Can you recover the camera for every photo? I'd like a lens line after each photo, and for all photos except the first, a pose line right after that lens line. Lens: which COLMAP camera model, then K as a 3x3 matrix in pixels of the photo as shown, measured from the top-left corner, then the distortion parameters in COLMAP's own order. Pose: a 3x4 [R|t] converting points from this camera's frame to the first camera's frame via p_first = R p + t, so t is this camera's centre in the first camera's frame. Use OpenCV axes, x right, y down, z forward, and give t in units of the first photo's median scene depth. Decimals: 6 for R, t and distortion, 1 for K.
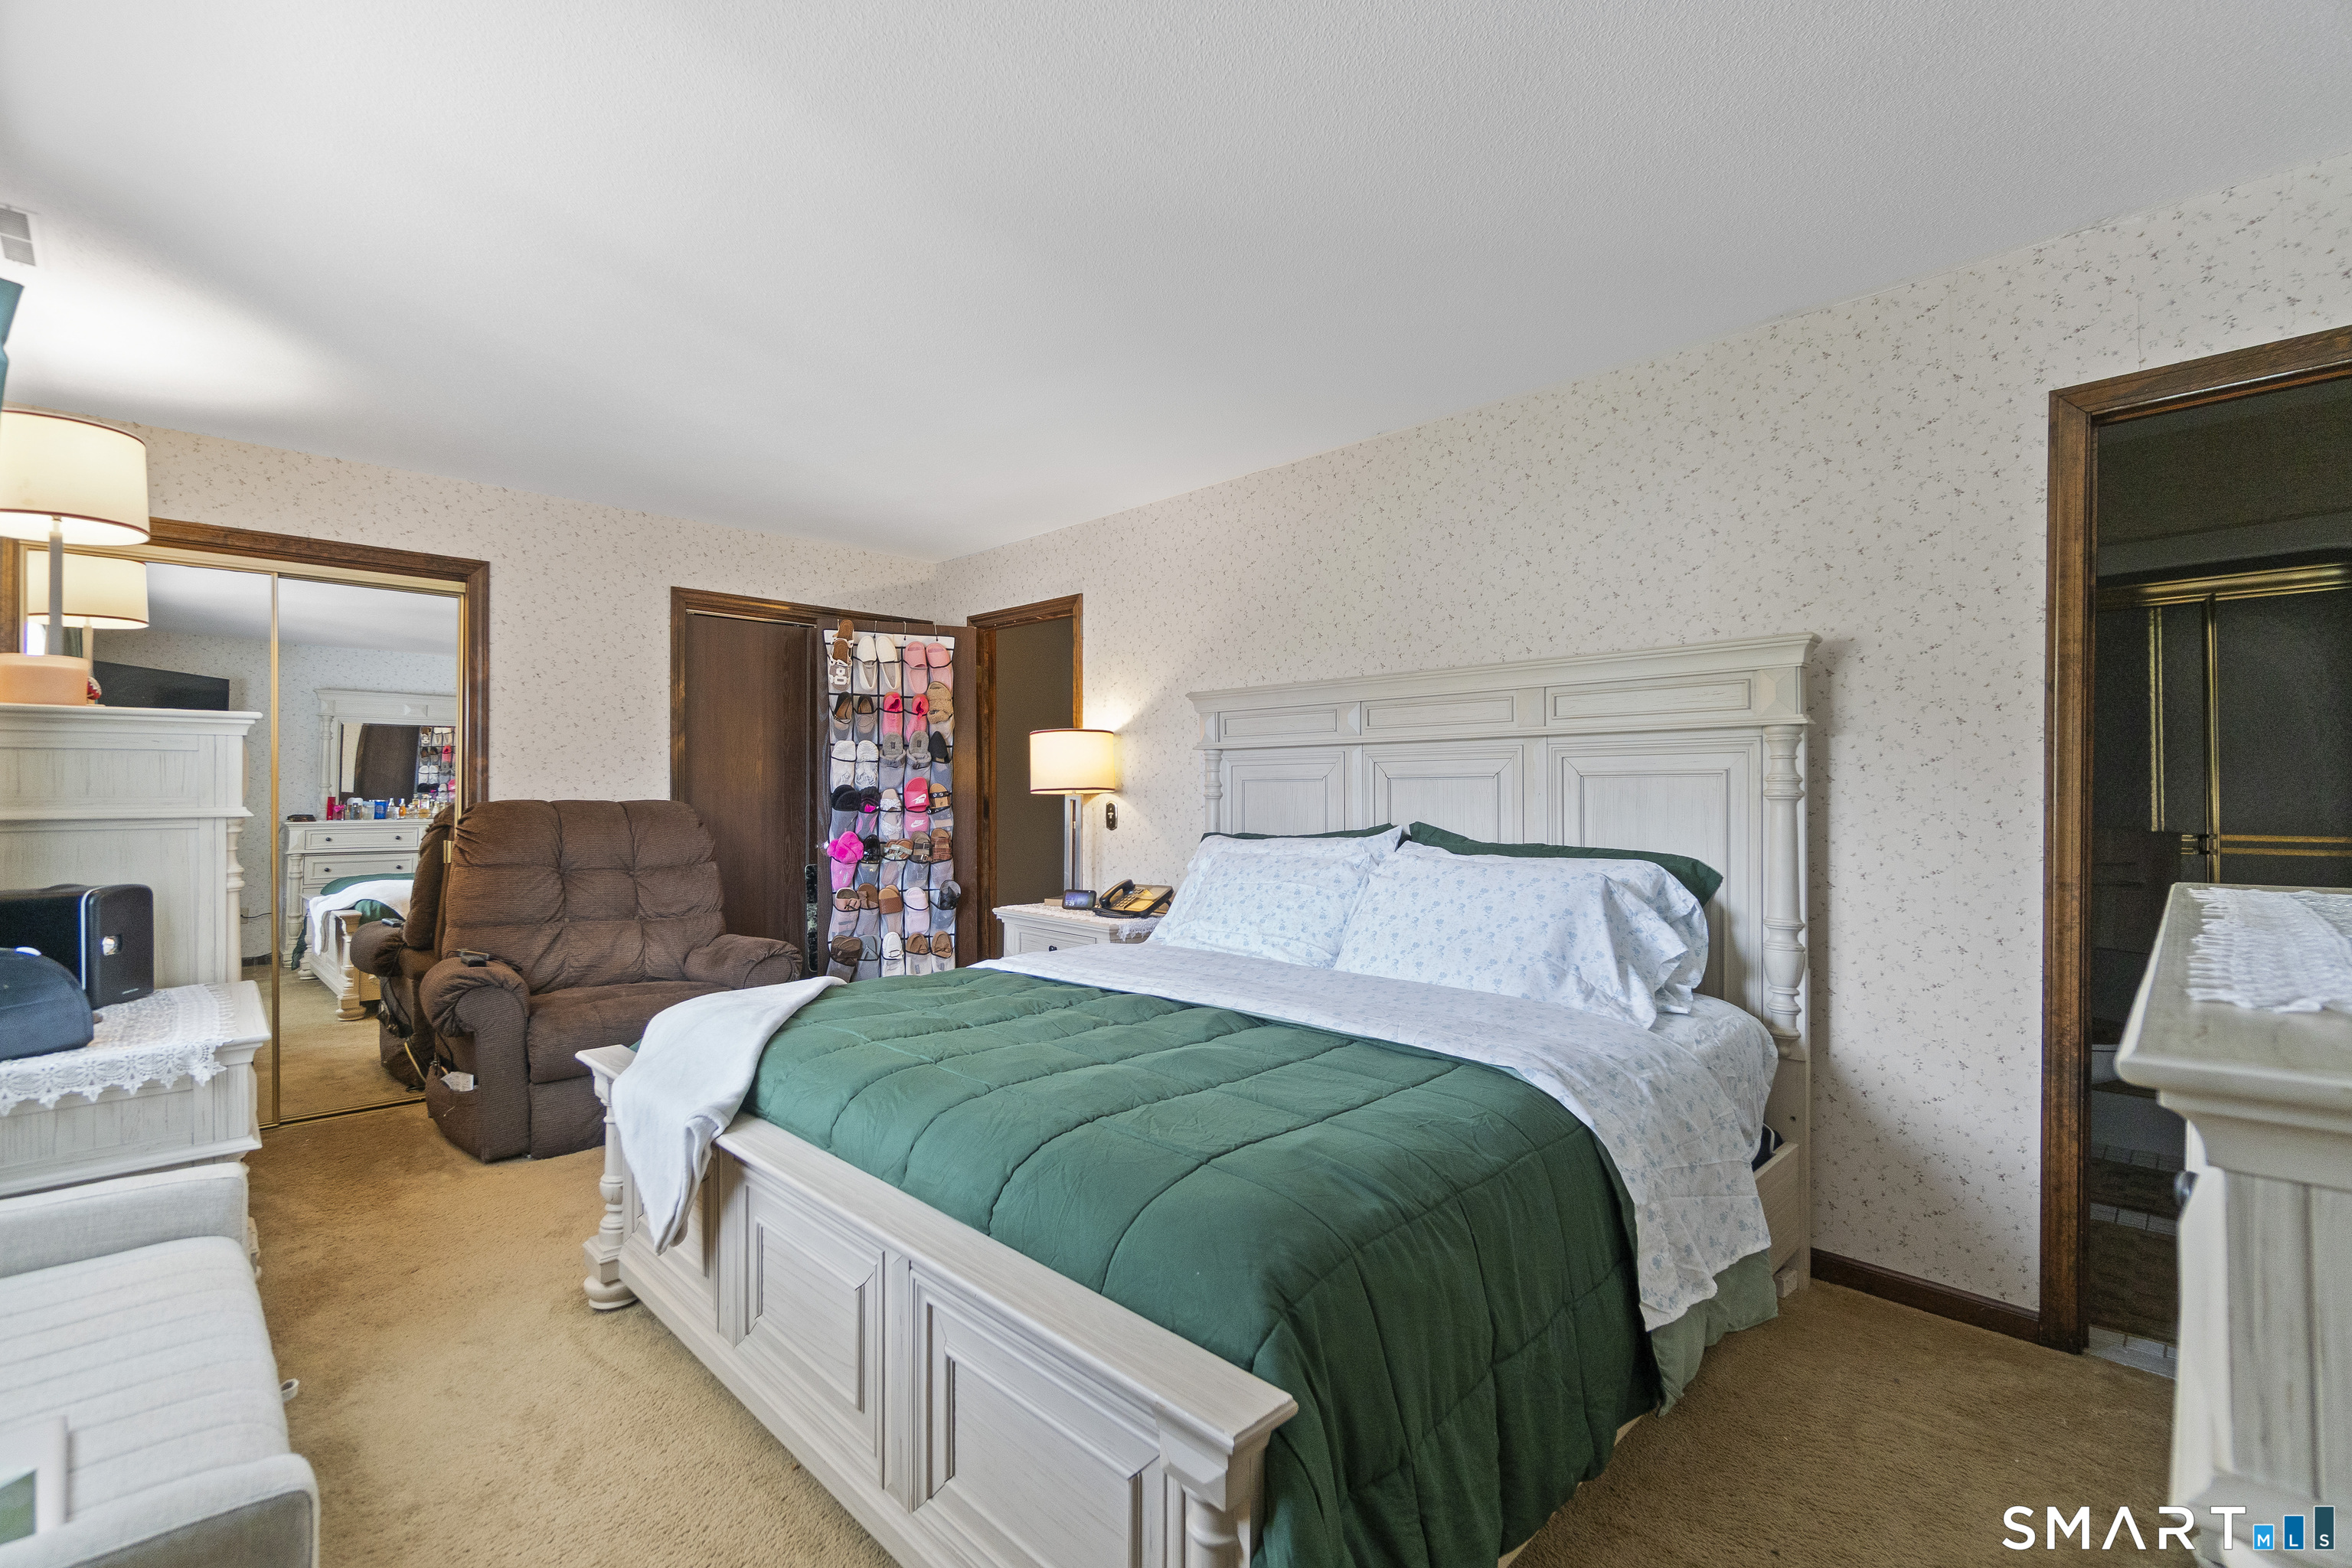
lens RADIAL K [[1022.3, 0, 1176.0], [0, 1022.3, 784.0], [0, 0, 1]] dist [0.001002, 0.000223]
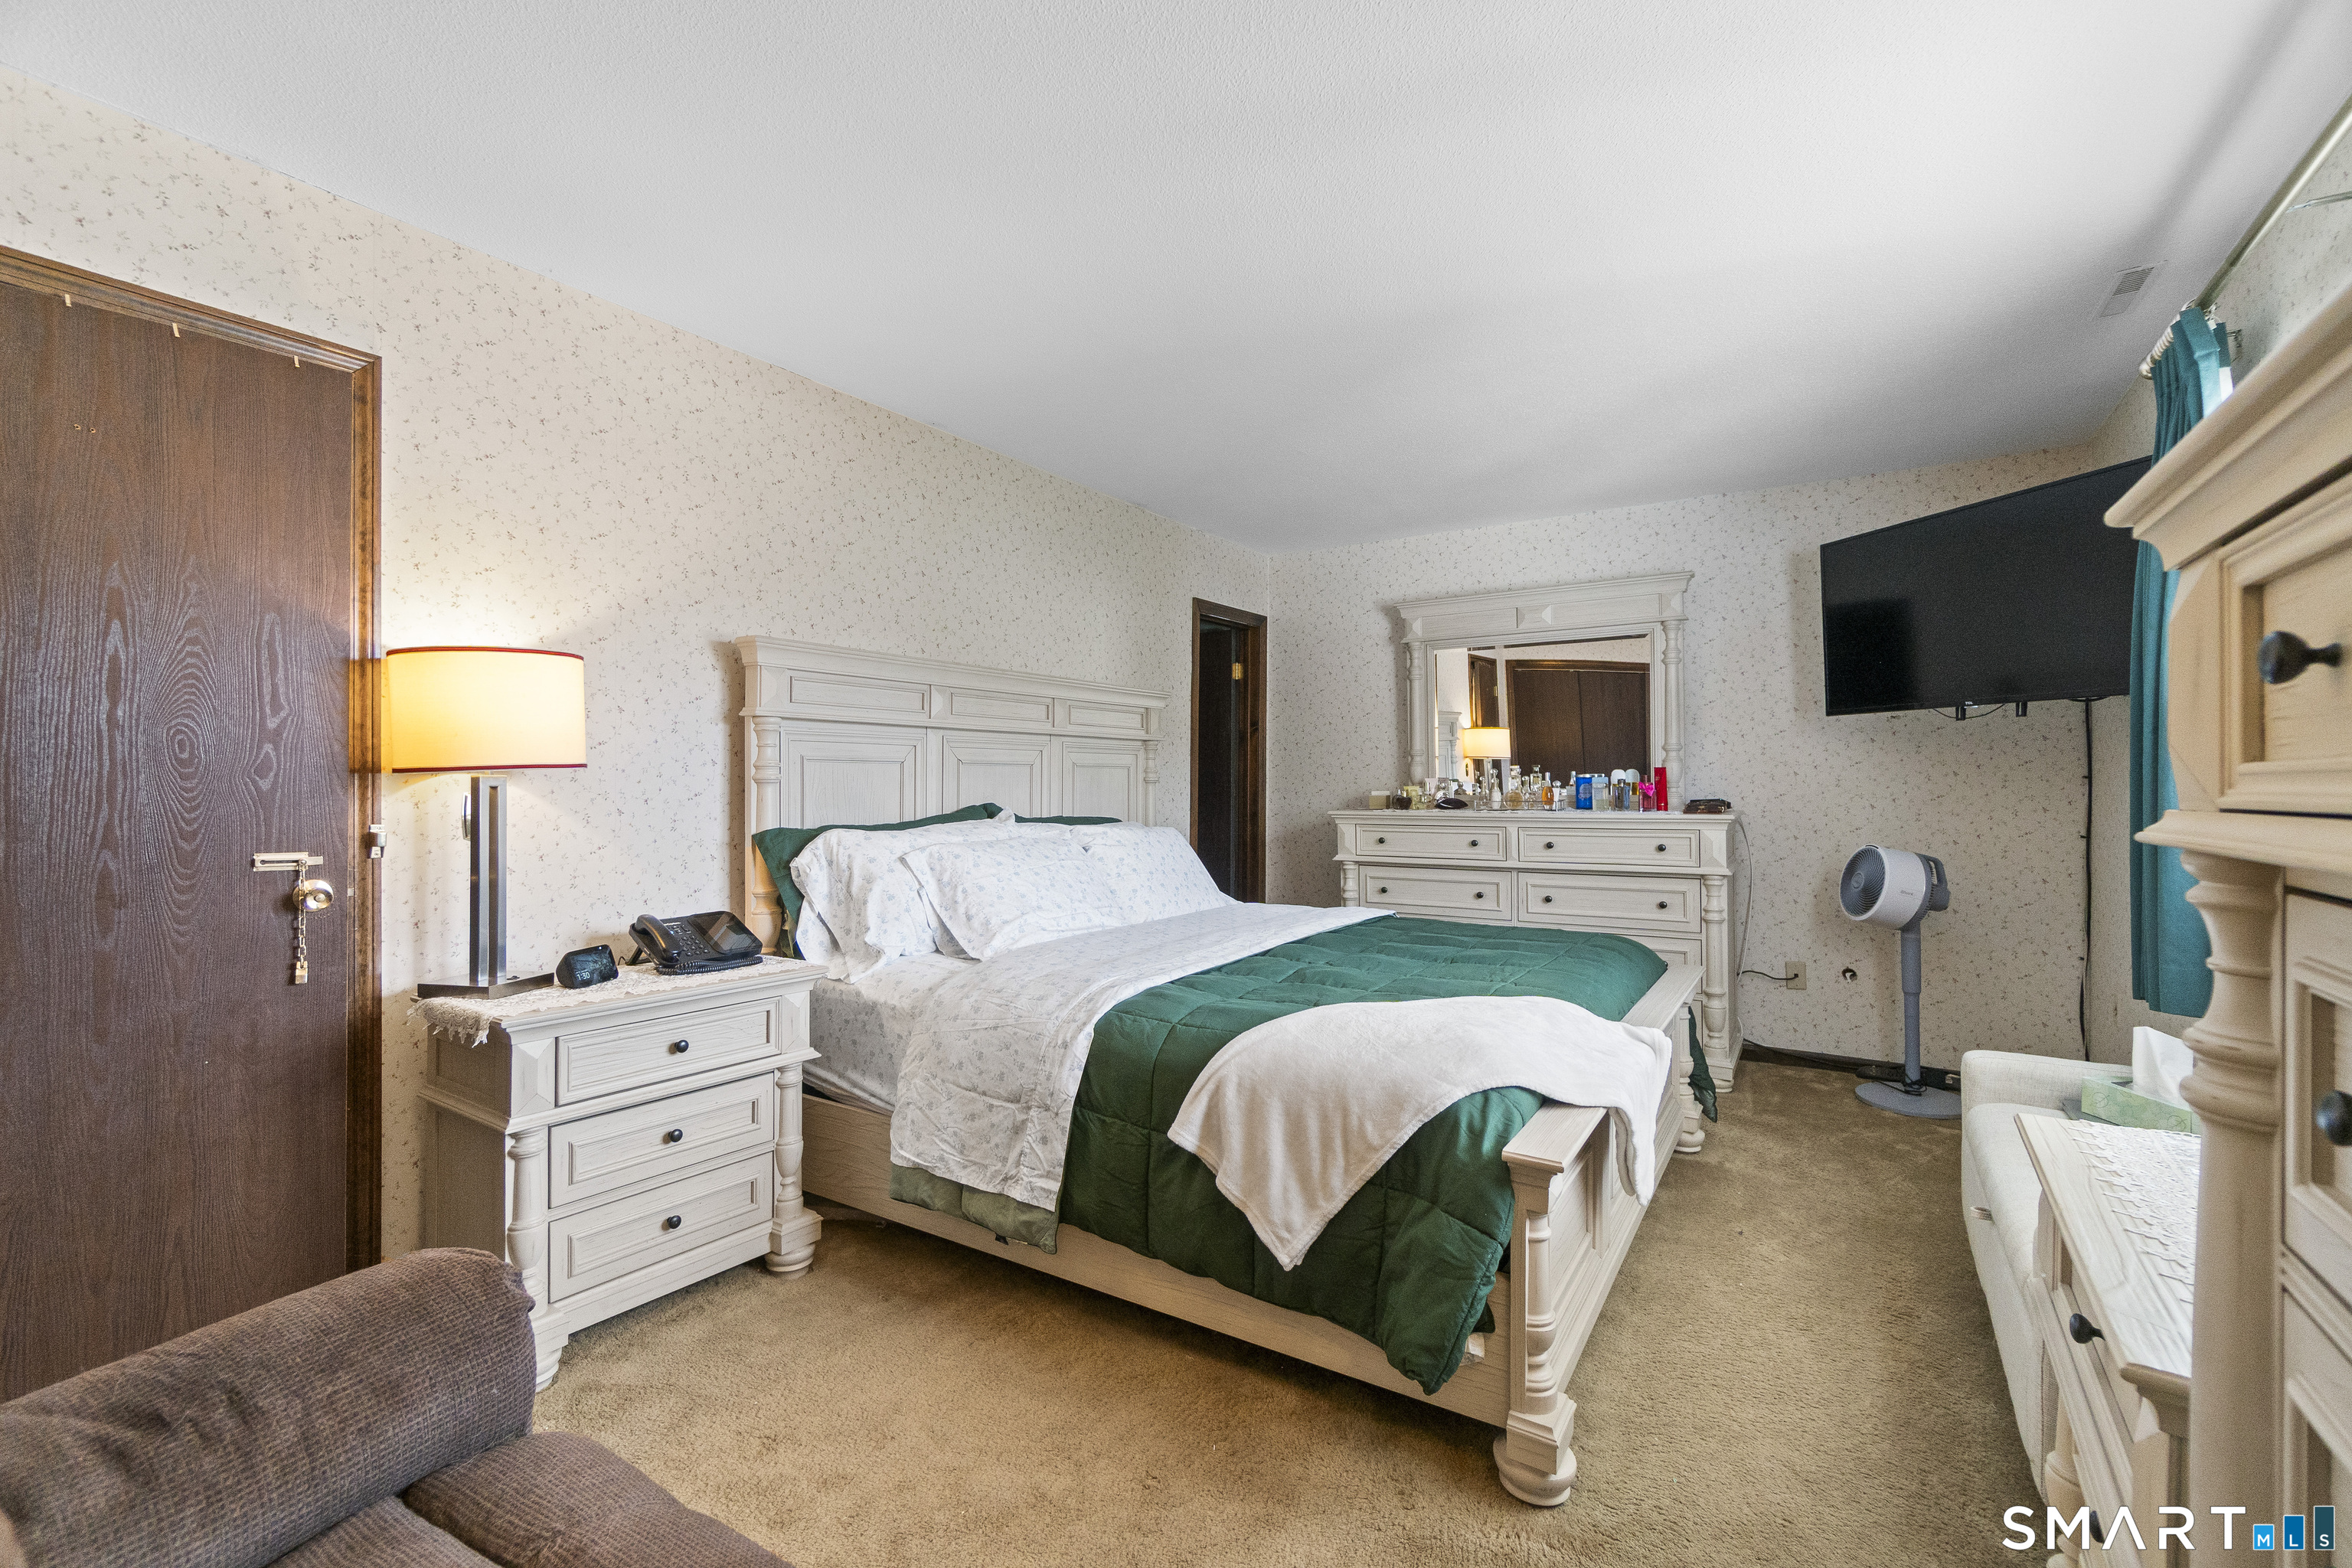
lens RADIAL K [[1022.3, 0, 1176.0], [0, 1022.3, 784.0], [0, 0, 1]] dist [0.001002, 0.000223]
pose [[-0.210293, -0.014052, 0.977537, -0.892991], [-0.023723, 0.999676, 0.009267, 0.001416], [-0.977350, -0.021241, -0.210558, 1.016710]]
